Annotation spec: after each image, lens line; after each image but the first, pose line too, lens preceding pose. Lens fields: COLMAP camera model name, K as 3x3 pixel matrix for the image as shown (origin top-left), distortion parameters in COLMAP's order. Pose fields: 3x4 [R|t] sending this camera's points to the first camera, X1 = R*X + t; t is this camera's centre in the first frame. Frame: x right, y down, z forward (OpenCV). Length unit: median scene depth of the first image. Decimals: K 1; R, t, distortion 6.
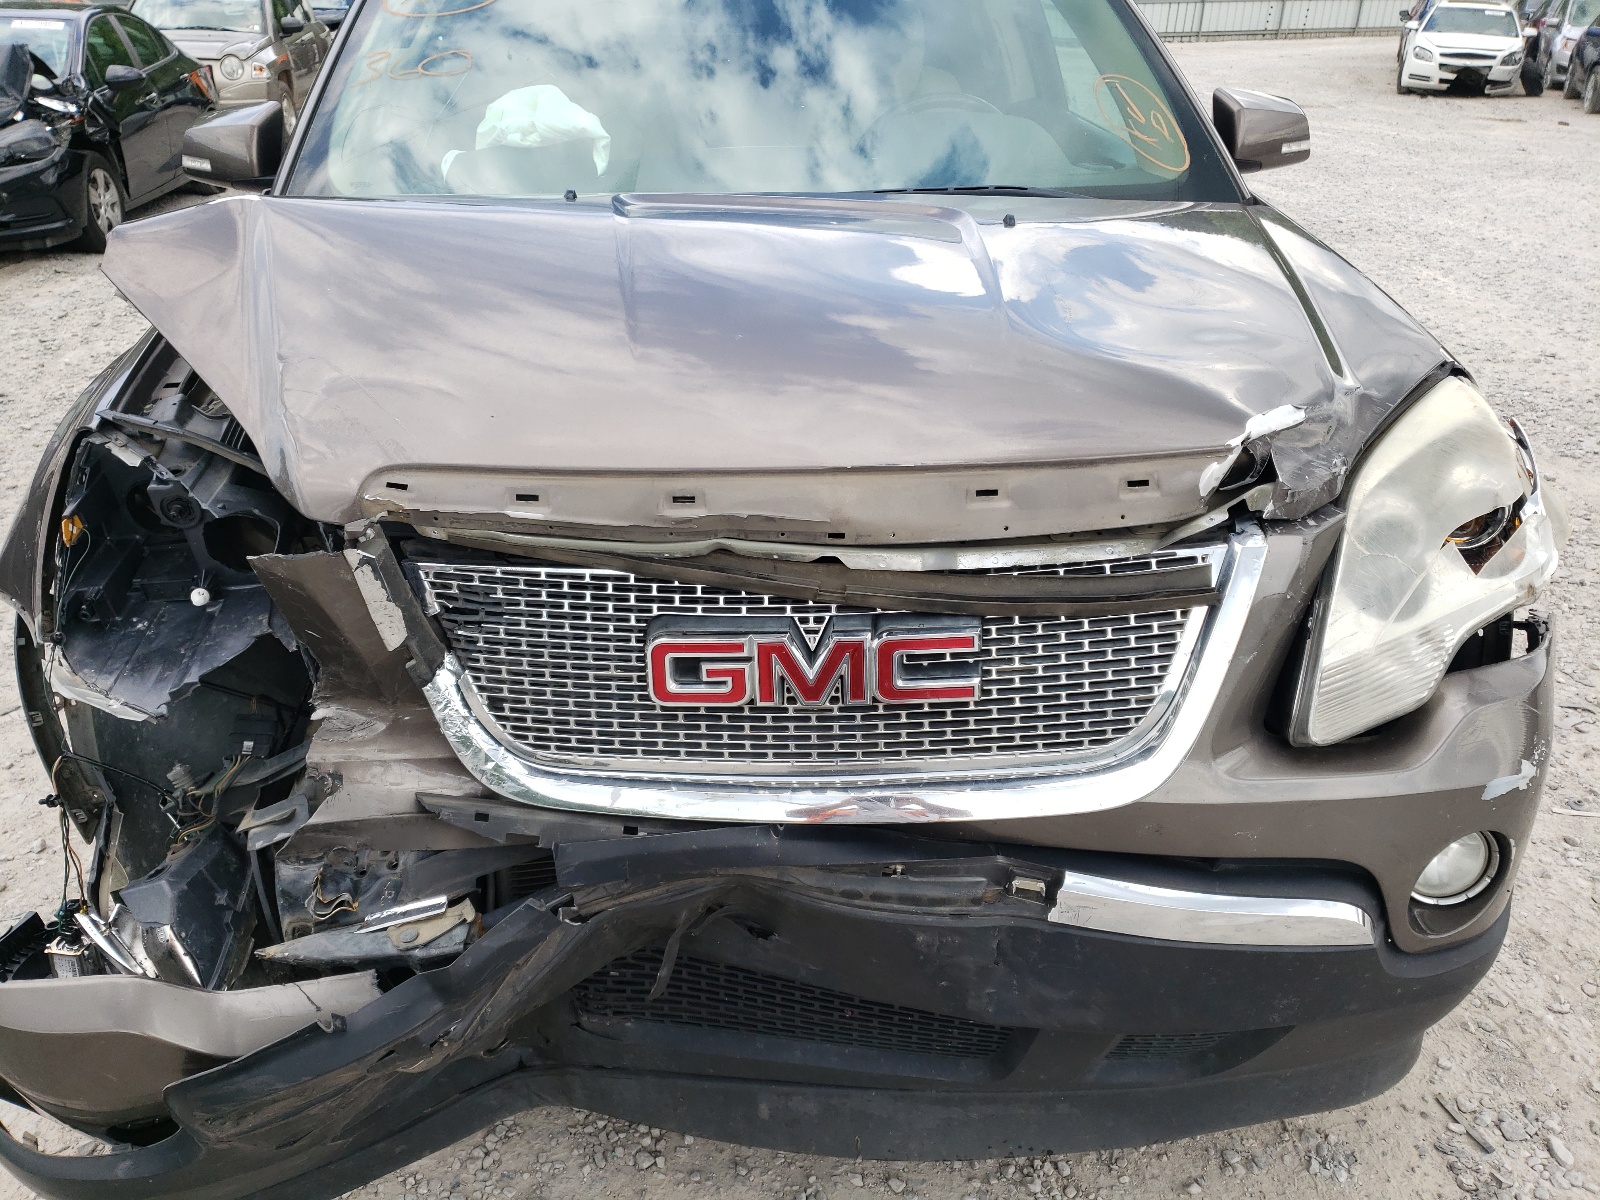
lens RADIAL K [[1199.4, 0, 801.1], [0, 1199.4, 656.2], [0, 0, 1]] dist [0.062497, -0.000469]
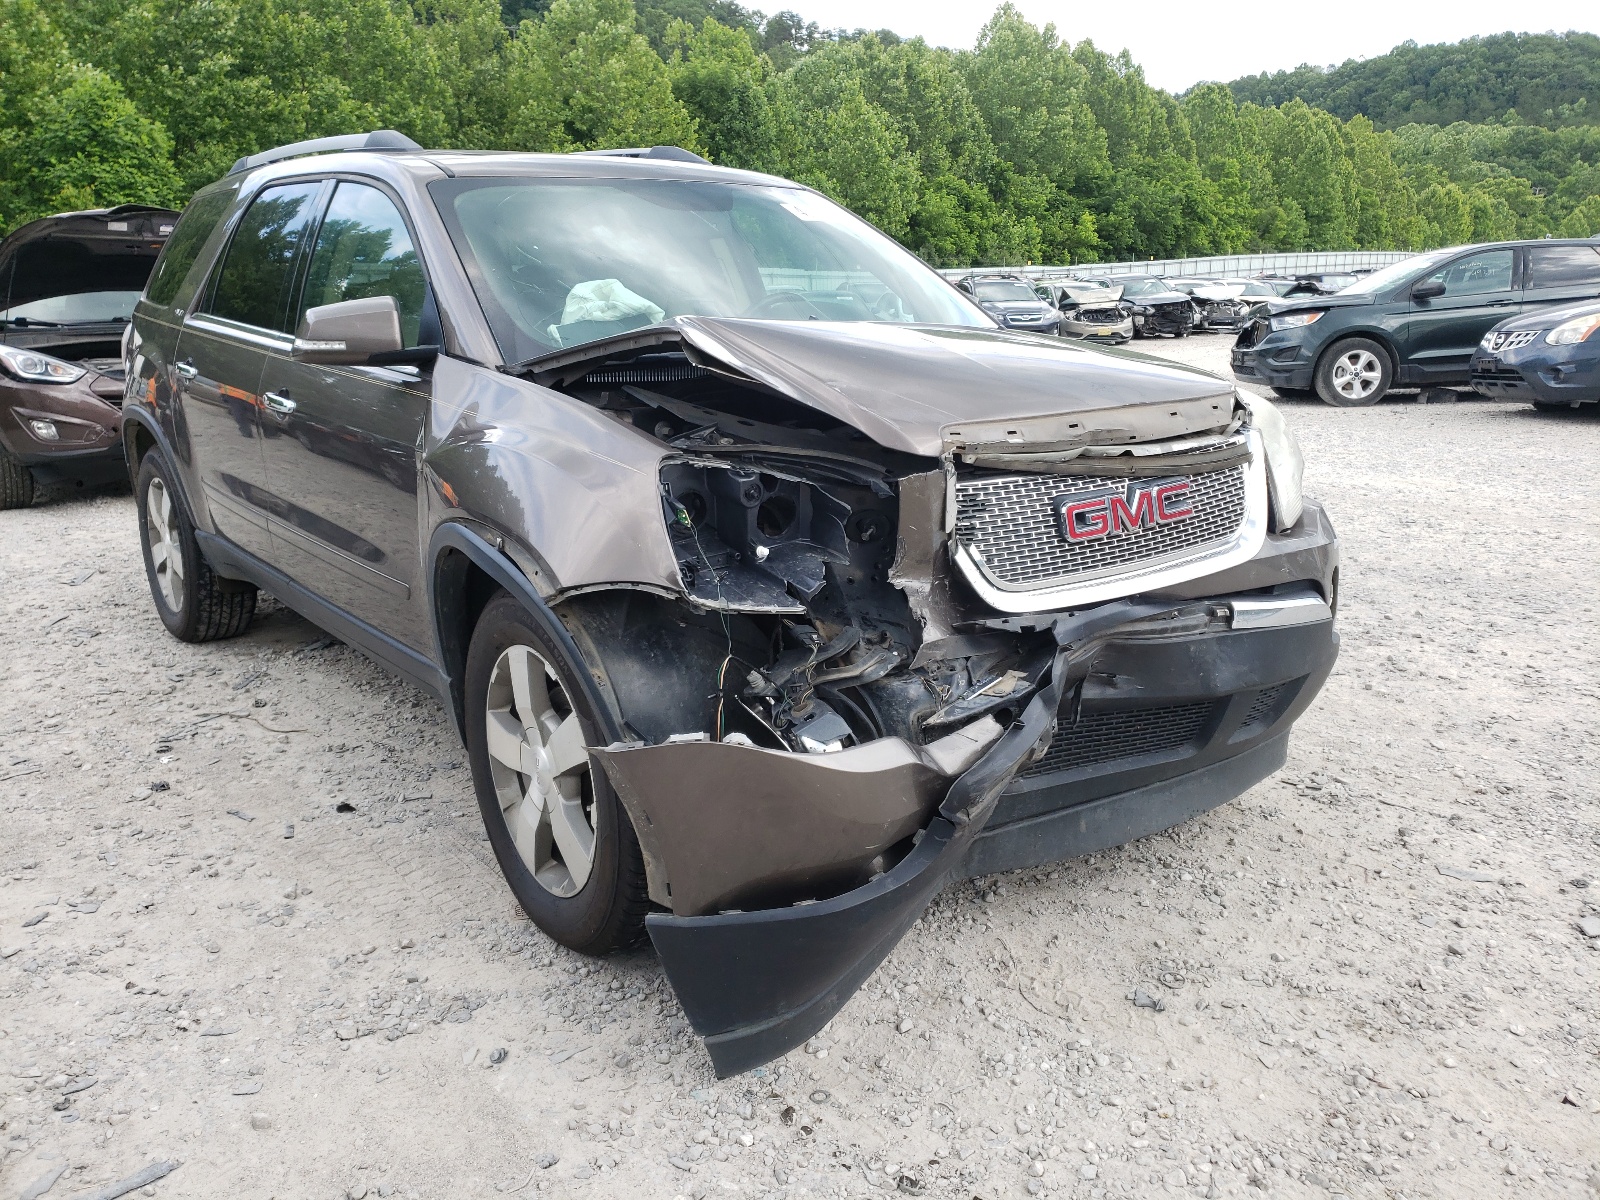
lens RADIAL K [[1210.8, 0, 800.0], [0, 1210.8, 600.0], [0, 0, 1]] dist [-0.000247, -0.000465]
pose [[0.835947, -0.151502, 0.527484, -1.480313], [0.272641, 0.948791, -0.159568, 0.313194], [-0.476297, 0.277204, 0.834445, -0.323730]]
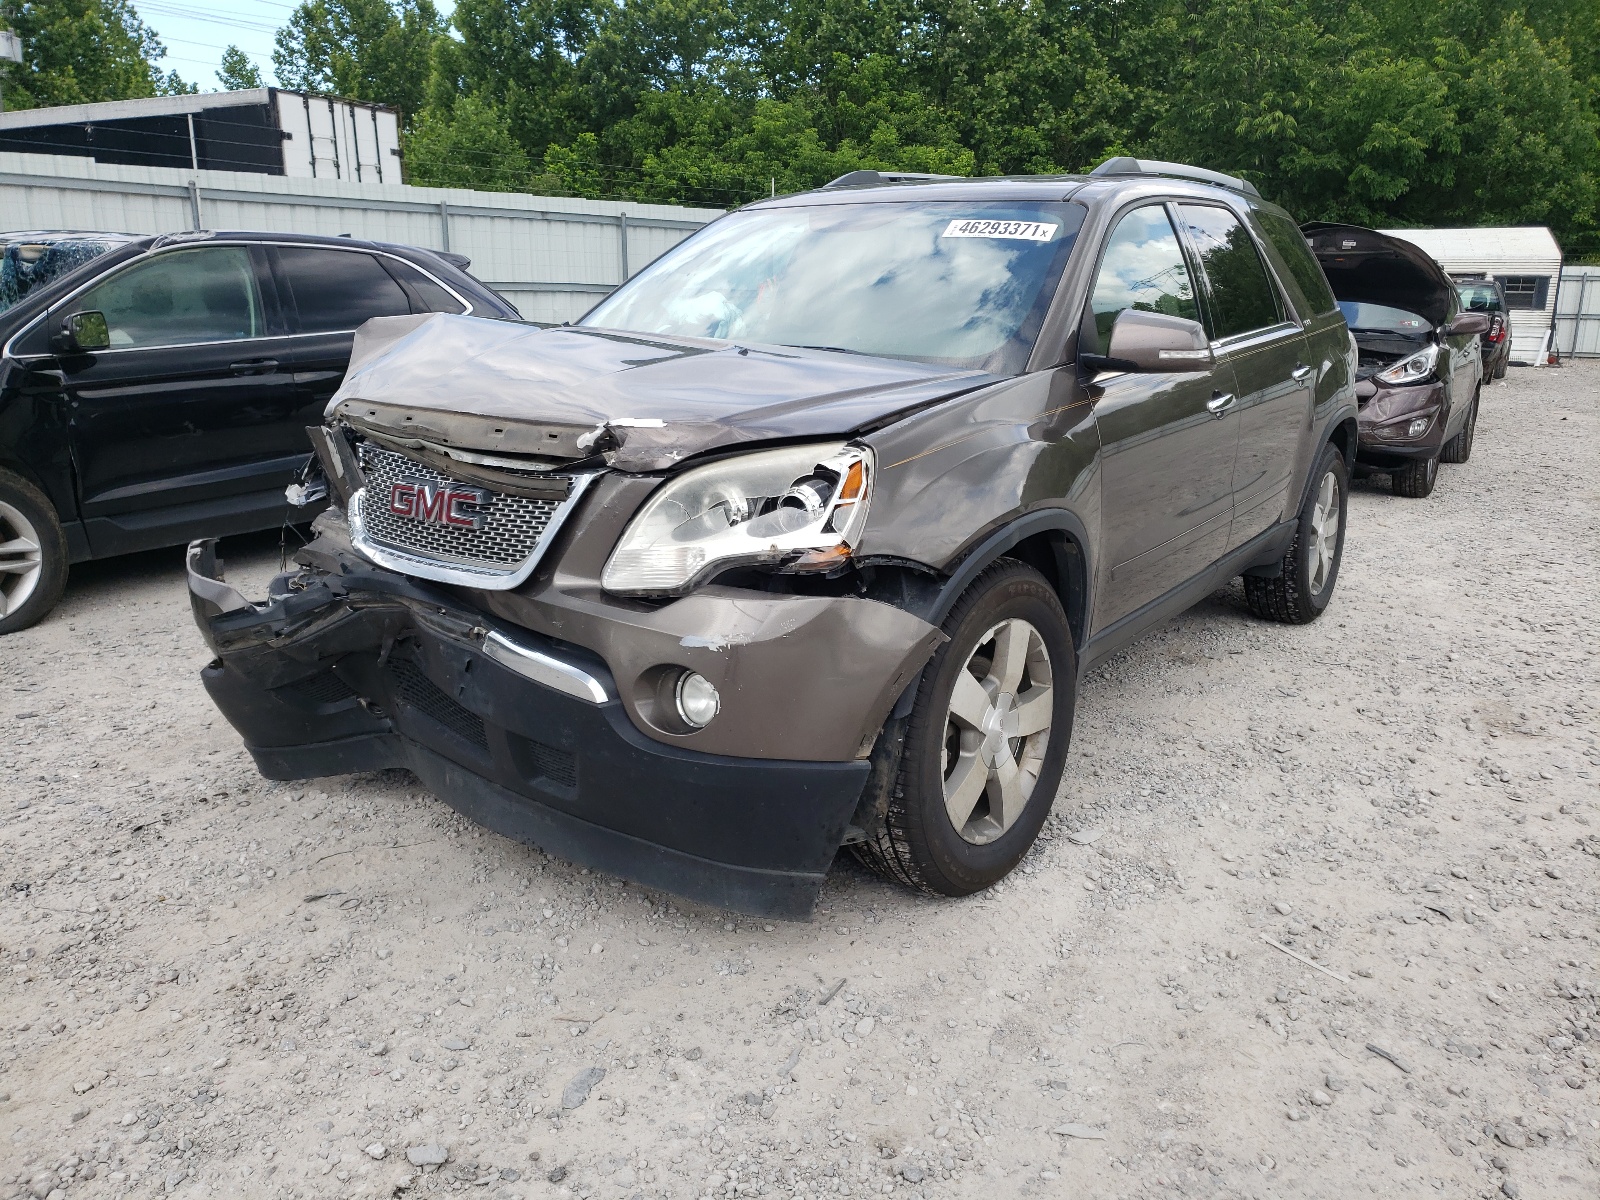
lens RADIAL K [[1210.8, 0, 800.0], [0, 1210.8, 600.0], [0, 0, 1]] dist [-0.000247, -0.000465]
pose [[0.774277, 0.178141, -0.607256, 1.865167], [-0.320489, 0.937793, -0.133532, 0.251731], [0.545694, 0.298009, 0.783204, -0.282585]]
